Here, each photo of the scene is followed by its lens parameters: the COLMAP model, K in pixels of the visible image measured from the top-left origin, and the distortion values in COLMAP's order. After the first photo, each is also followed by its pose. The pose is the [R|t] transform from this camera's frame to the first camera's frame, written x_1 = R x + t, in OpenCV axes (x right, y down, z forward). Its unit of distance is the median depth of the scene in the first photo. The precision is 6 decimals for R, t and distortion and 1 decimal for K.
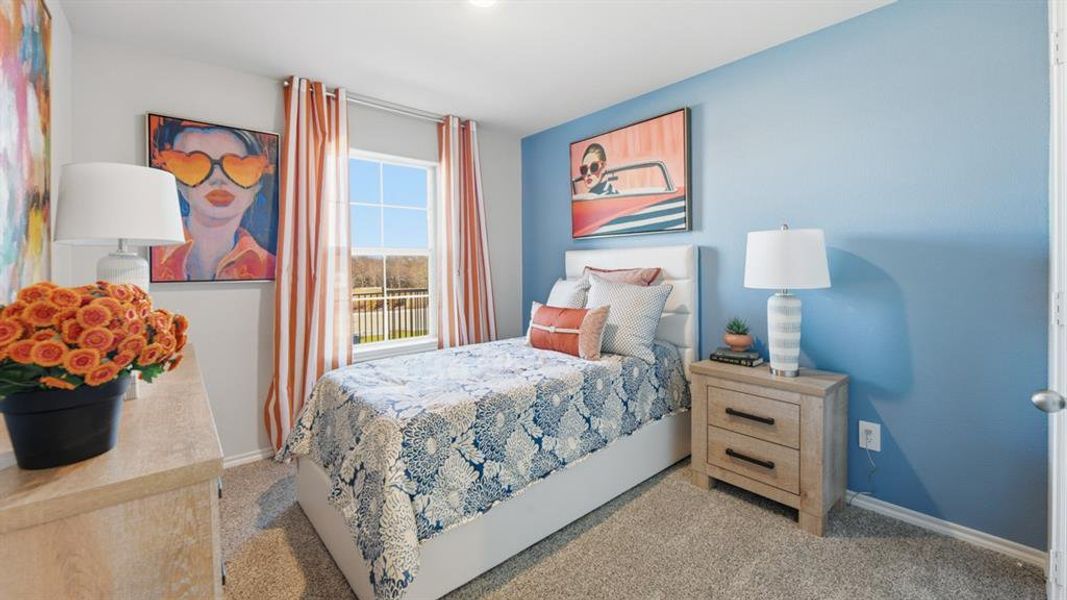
lens RADIAL K [[423.6, 0, 531.9], [0, 423.6, 276.9], [0, 0, 1]] dist [-0.000757, -0.000151]
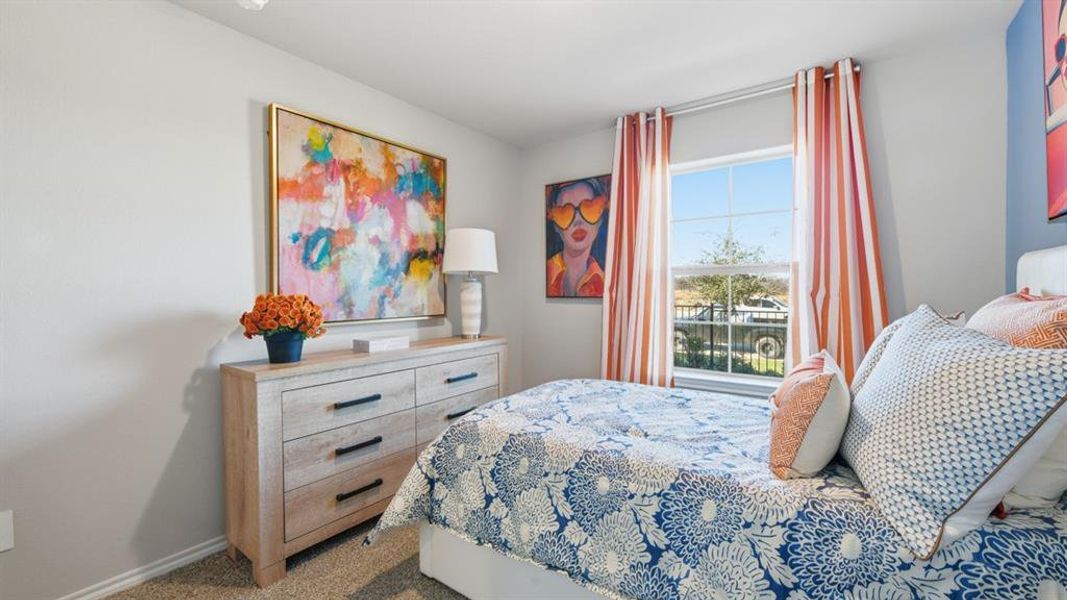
lens RADIAL K [[437.8, 0, 534.1], [0, 437.8, 285.0], [0, 0, 1]] dist [0.001086, -0.000012]
pose [[0.213741, 0.000332, -0.976890, 0.582246], [-0.015441, 0.999876, -0.003038, -0.024042], [0.976768, 0.015734, 0.213720, 0.586429]]
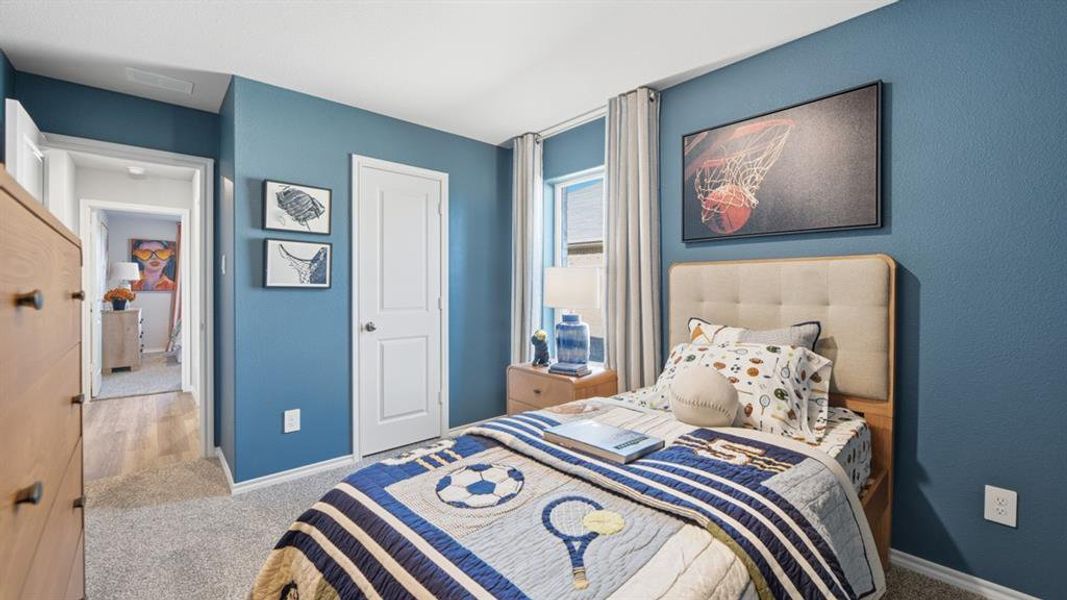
lens RADIAL K [[427.9, 0, 543.3], [0, 427.9, 295.3], [0, 0, 1]] dist [-0.001521, -0.000350]
pose [[0.999650, 0.007118, 0.025474, 2.066895], [-0.007109, 0.999975, -0.000465, 0.025704], [-0.025477, 0.000284, 0.999675, -2.240479]]
